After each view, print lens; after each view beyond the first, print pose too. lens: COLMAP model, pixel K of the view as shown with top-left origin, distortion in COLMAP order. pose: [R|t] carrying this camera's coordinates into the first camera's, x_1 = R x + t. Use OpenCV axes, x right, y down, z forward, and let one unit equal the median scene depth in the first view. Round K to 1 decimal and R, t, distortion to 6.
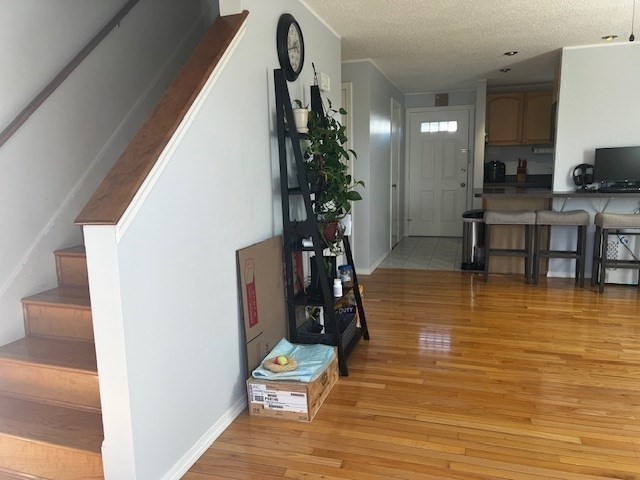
lens RADIAL K [[477.7, 0, 320.0], [0, 477.7, 240.0], [0, 0, 1]] dist [0.061065, -0.064502]
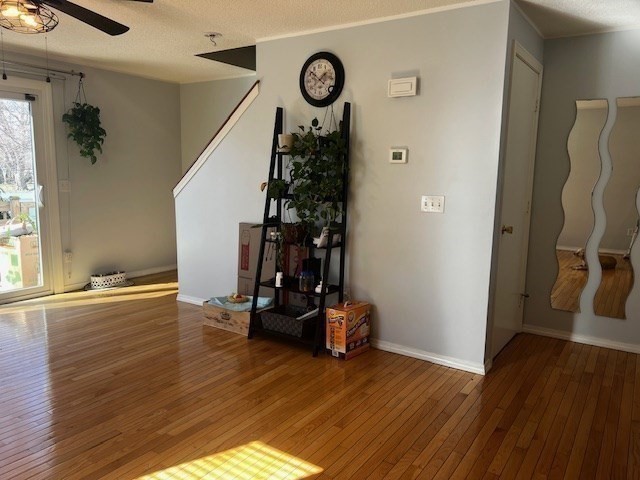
lens RADIAL K [[477.7, 0, 320.0], [0, 477.7, 240.0], [0, 0, 1]] dist [0.061065, -0.064502]
pose [[-0.275705, 0.156002, -0.948499, 0.714013], [-0.164962, 0.964425, 0.206572, -0.164310], [0.946981, 0.213420, -0.240163, 0.861623]]
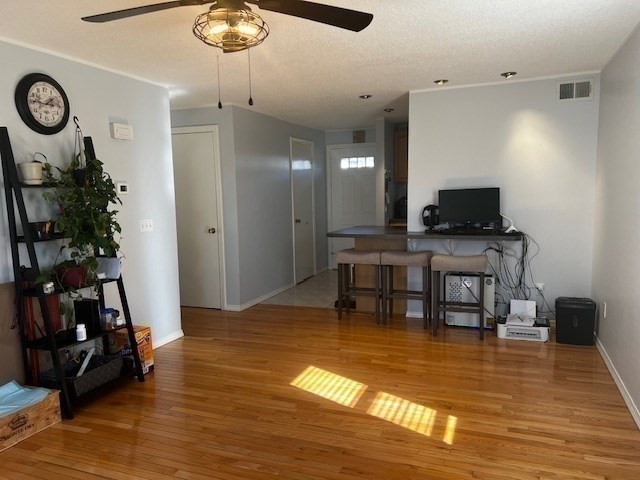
lens RADIAL K [[477.7, 0, 320.0], [0, 477.7, 240.0], [0, 0, 1]] dist [0.061065, -0.064502]
pose [[0.996722, 0.006700, -0.080630, 0.399555], [-0.010857, 0.998629, -0.051217, -0.031279], [0.080176, 0.051925, 0.995427, -0.004457]]
